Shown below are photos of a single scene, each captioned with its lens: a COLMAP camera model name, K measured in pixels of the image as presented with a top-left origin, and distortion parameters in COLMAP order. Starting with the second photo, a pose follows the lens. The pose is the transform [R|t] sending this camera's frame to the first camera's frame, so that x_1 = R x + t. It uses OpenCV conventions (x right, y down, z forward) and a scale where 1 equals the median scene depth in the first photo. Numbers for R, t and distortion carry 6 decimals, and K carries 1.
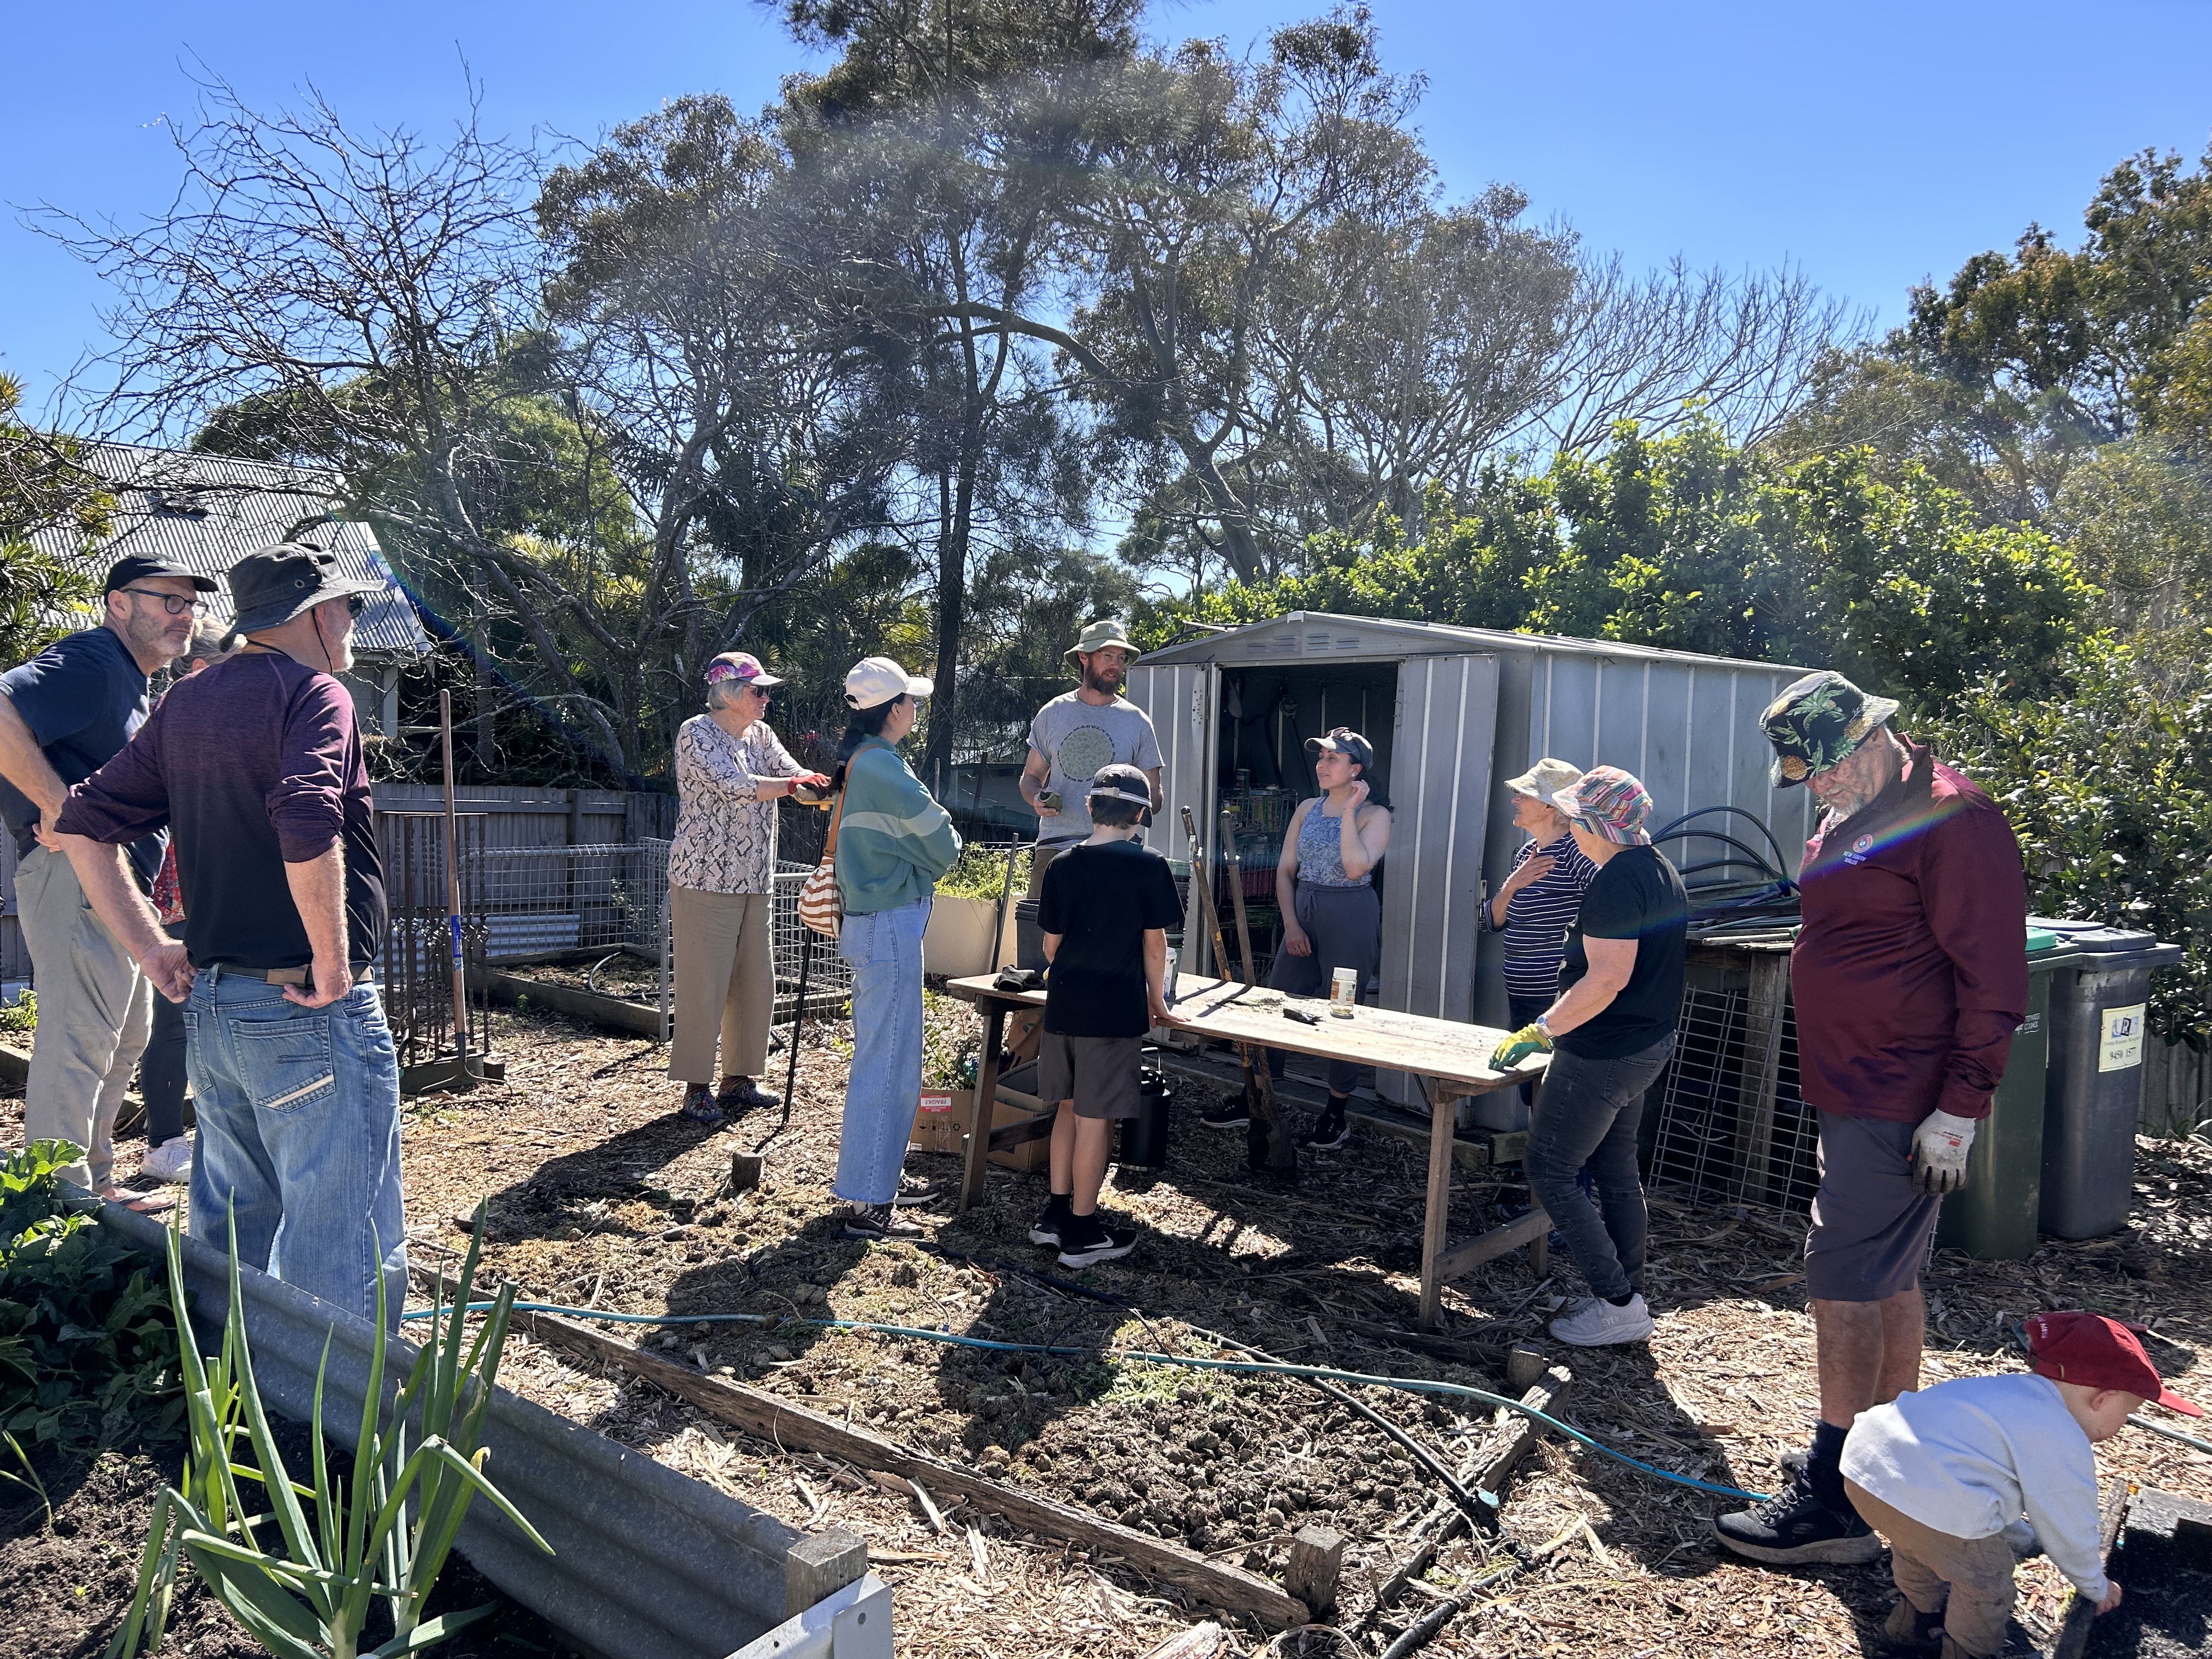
lens RADIAL K [[1655.1, 0, 1110.7], [0, 1655.1, 823.9], [0, 0, 1]] dist [0.049774, -0.055262]
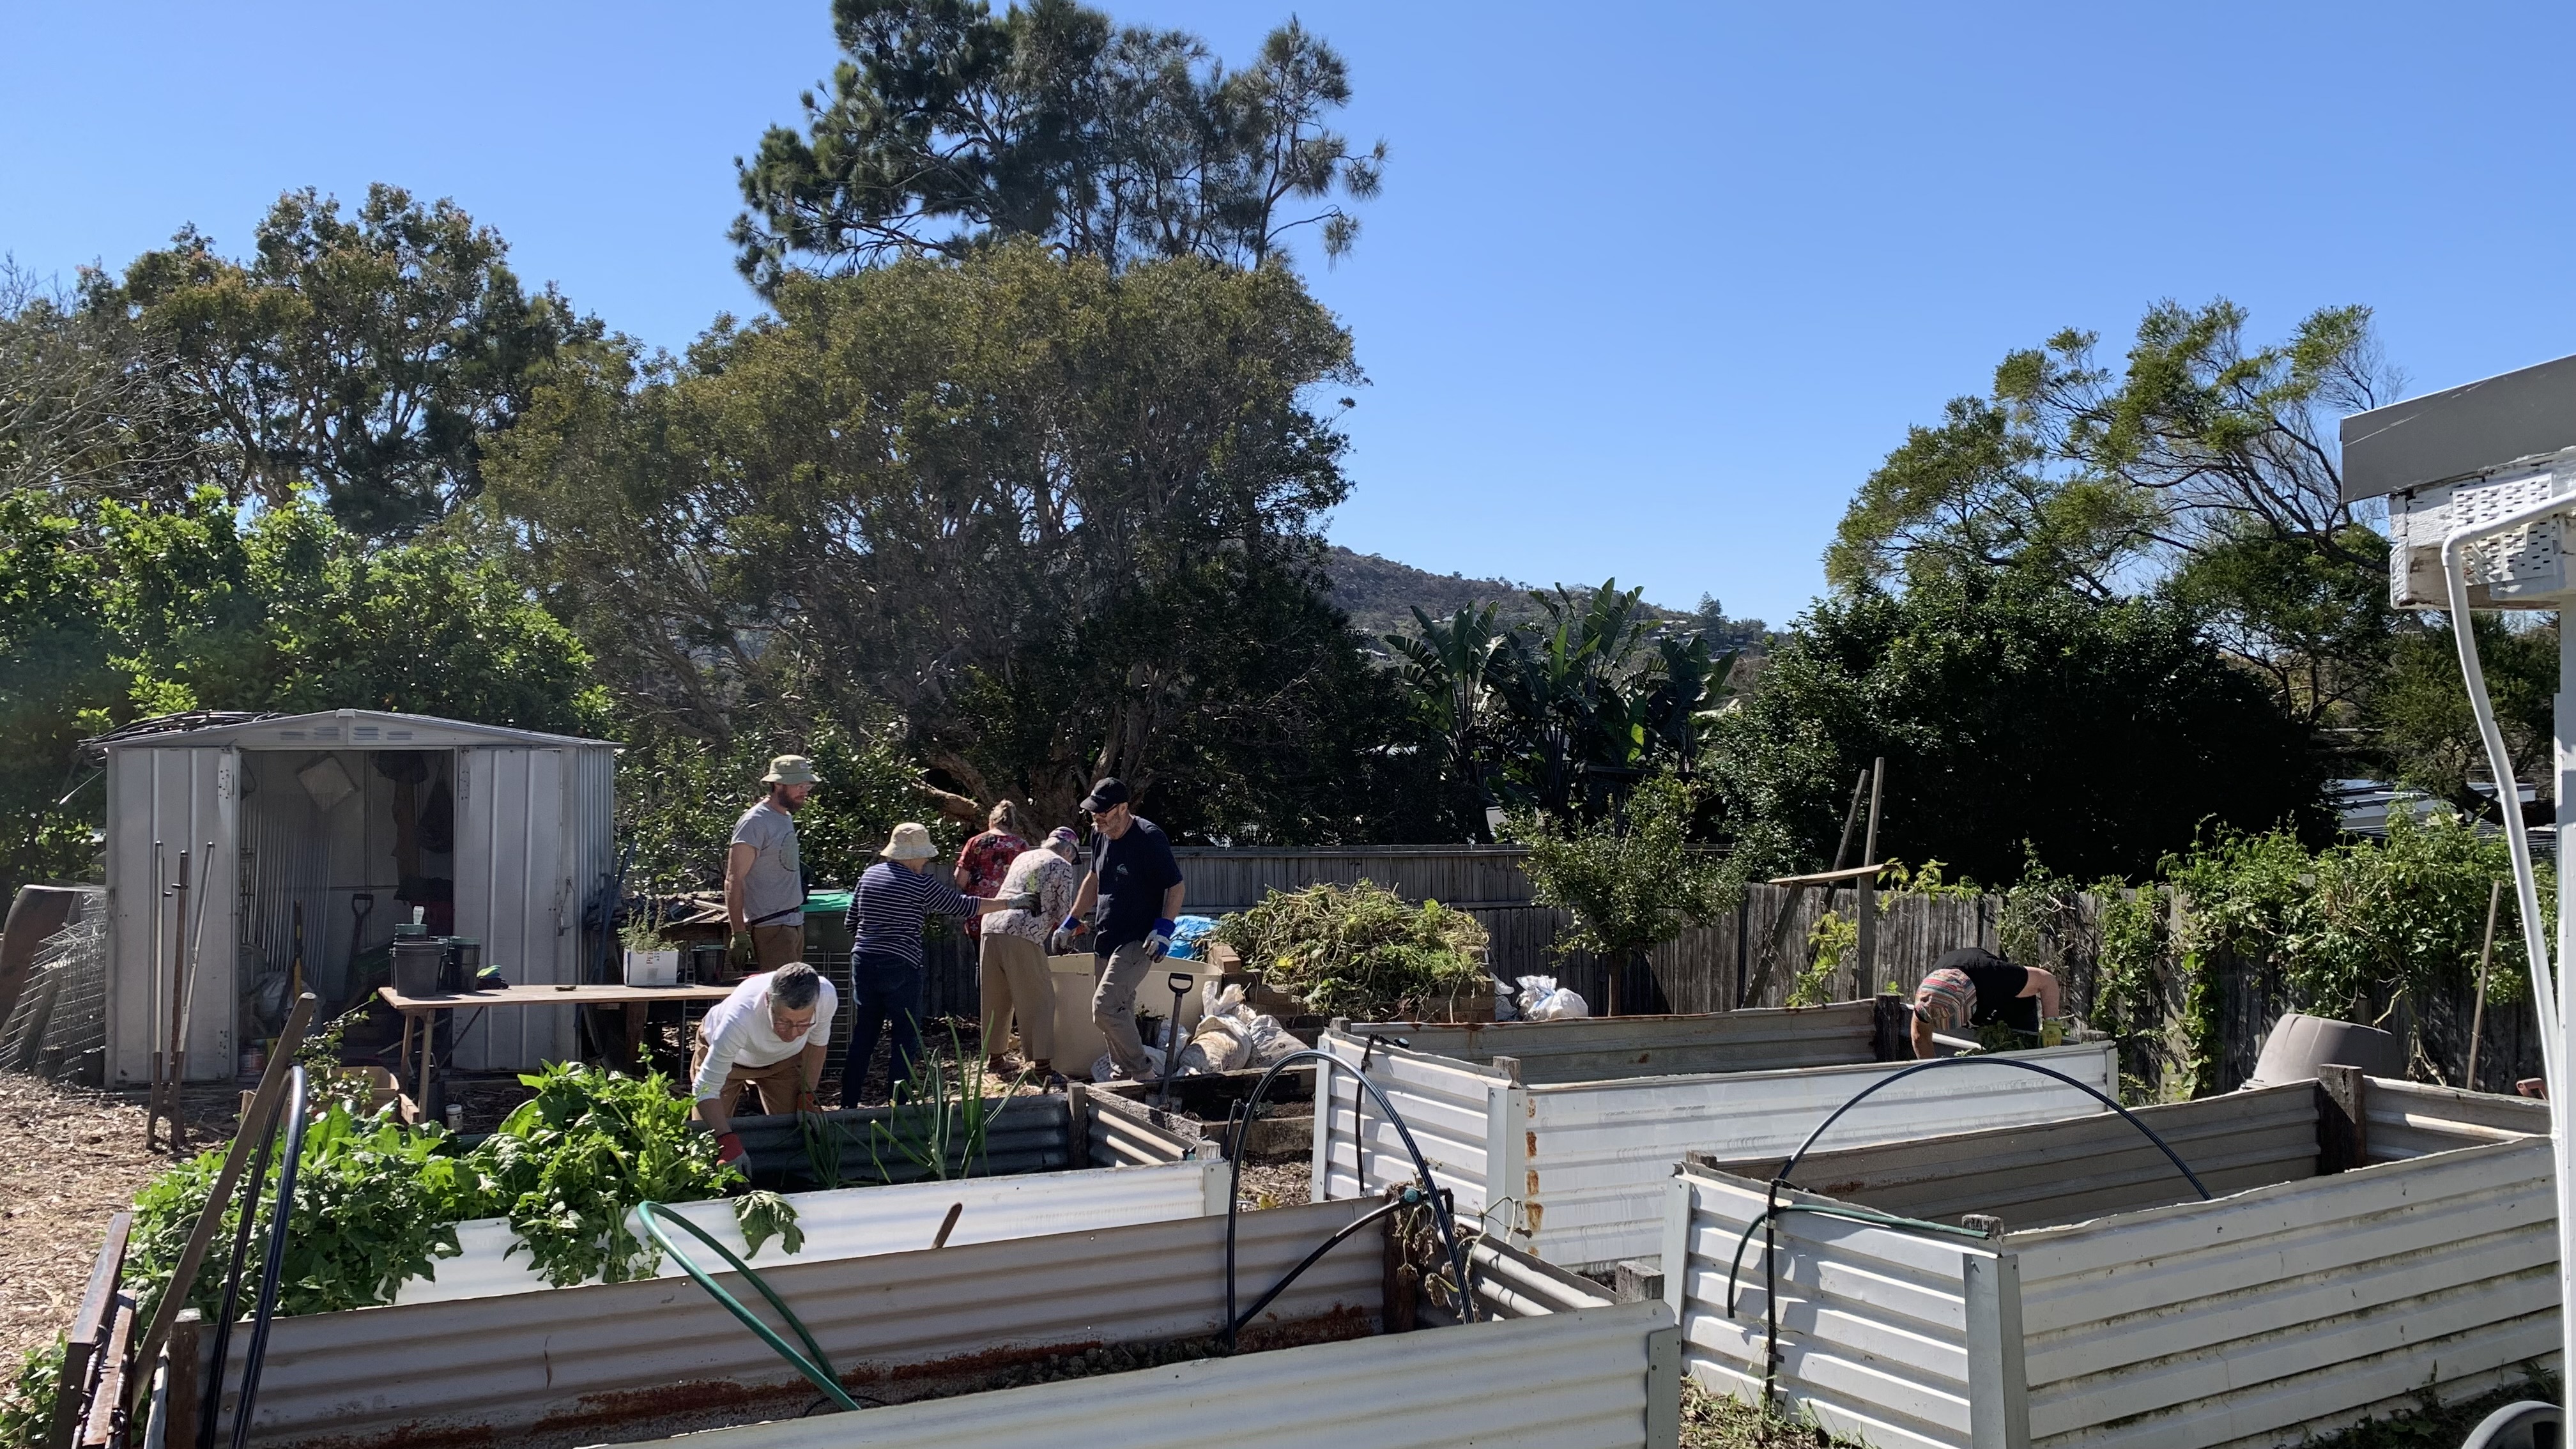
lens RADIAL K [[1948.8, 0, 1275.4], [0, 1948.8, 717.8], [0, 0, 1]] dist [0.054257, -0.067289]
pose [[0.428027, -0.014047, 0.903657, -0.287060], [0.053817, 0.998501, -0.009970, -0.020583], [-0.902162, 0.052900, 0.428141, -0.089420]]
